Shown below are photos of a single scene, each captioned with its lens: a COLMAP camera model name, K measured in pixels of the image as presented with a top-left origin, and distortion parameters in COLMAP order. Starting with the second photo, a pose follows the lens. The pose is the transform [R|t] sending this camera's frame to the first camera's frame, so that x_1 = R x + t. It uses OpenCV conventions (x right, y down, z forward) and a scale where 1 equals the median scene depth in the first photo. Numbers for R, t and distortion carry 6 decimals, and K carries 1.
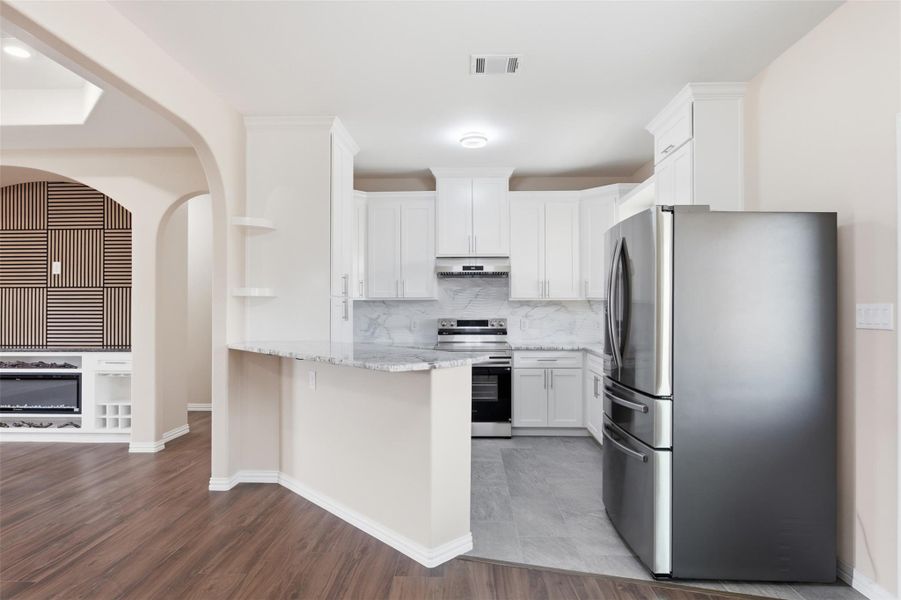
lens RADIAL K [[507.2, 0, 448.7], [0, 507.2, 325.1], [0, 0, 1]] dist [-0.001571, -0.000243]
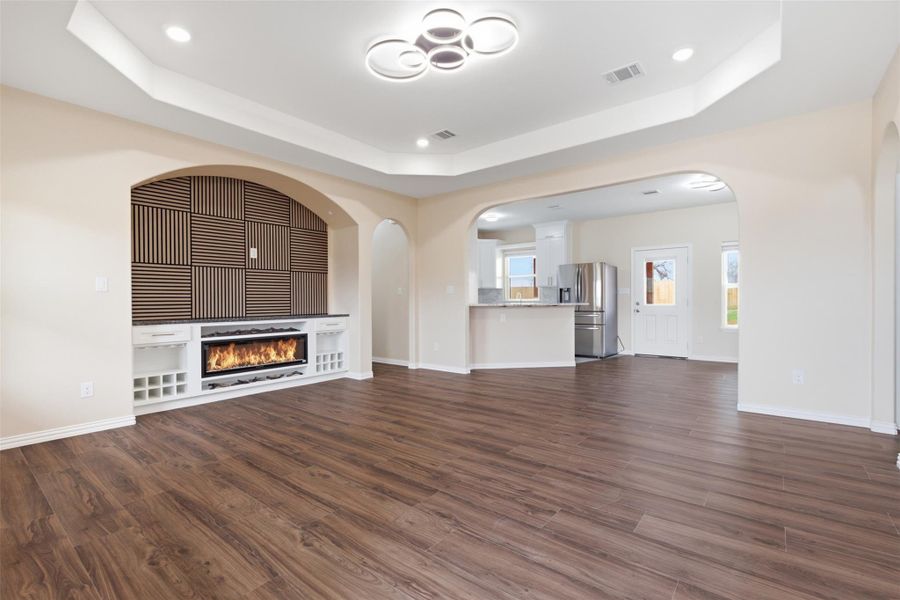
lens RADIAL K [[405.7, 0, 450.0], [0, 405.7, 300.0], [0, 0, 1]] dist [0.000819, 0.000309]
pose [[0.596521, -0.002063, 0.802595, -1.334753], [0.006314, 0.999978, -0.002122, 0.007069], [-0.802573, 0.006334, 0.596521, 0.027088]]
